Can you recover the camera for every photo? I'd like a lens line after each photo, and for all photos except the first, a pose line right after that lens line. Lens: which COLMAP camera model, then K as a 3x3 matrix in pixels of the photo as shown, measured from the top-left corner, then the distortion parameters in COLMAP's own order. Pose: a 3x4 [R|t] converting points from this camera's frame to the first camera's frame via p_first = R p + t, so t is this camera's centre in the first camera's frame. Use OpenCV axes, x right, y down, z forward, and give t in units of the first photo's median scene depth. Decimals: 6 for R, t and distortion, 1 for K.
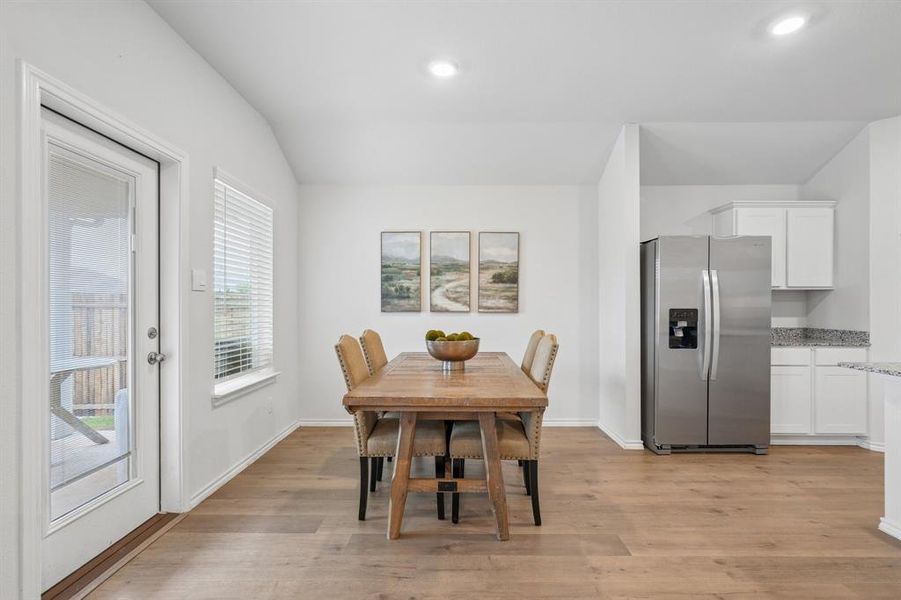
lens RADIAL K [[413.2, 0, 449.5], [0, 413.2, 305.9], [0, 0, 1]] dist [-0.002185, 0.000671]
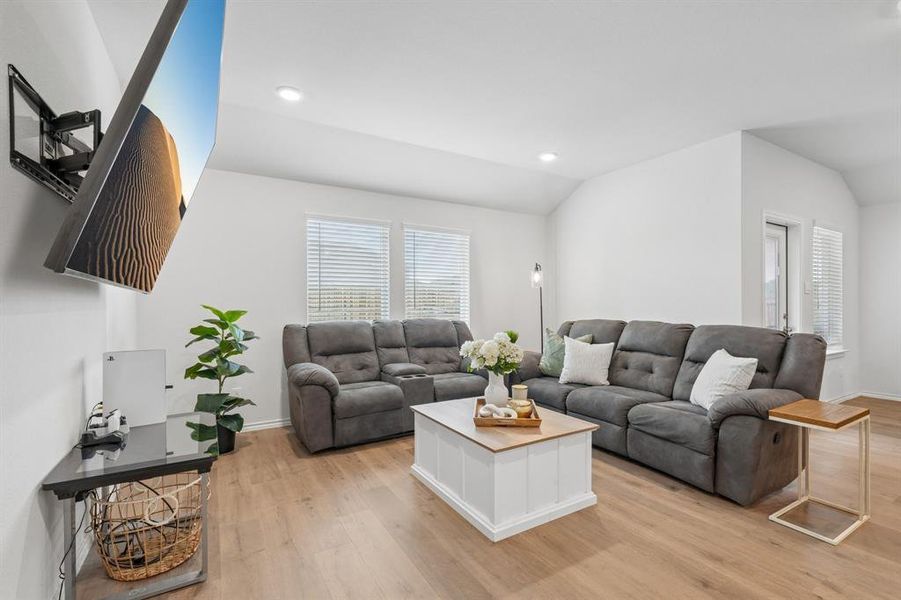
lens RADIAL K [[413.2, 0, 452.0], [0, 413.2, 303.3], [0, 0, 1]] dist [-0.002185, 0.000671]
pose [[0.527019, 0.002055, -0.849851, 0.069155], [0.002336, 0.999990, 0.003866, -0.004074], [0.849850, -0.004023, 0.527009, -0.925749]]
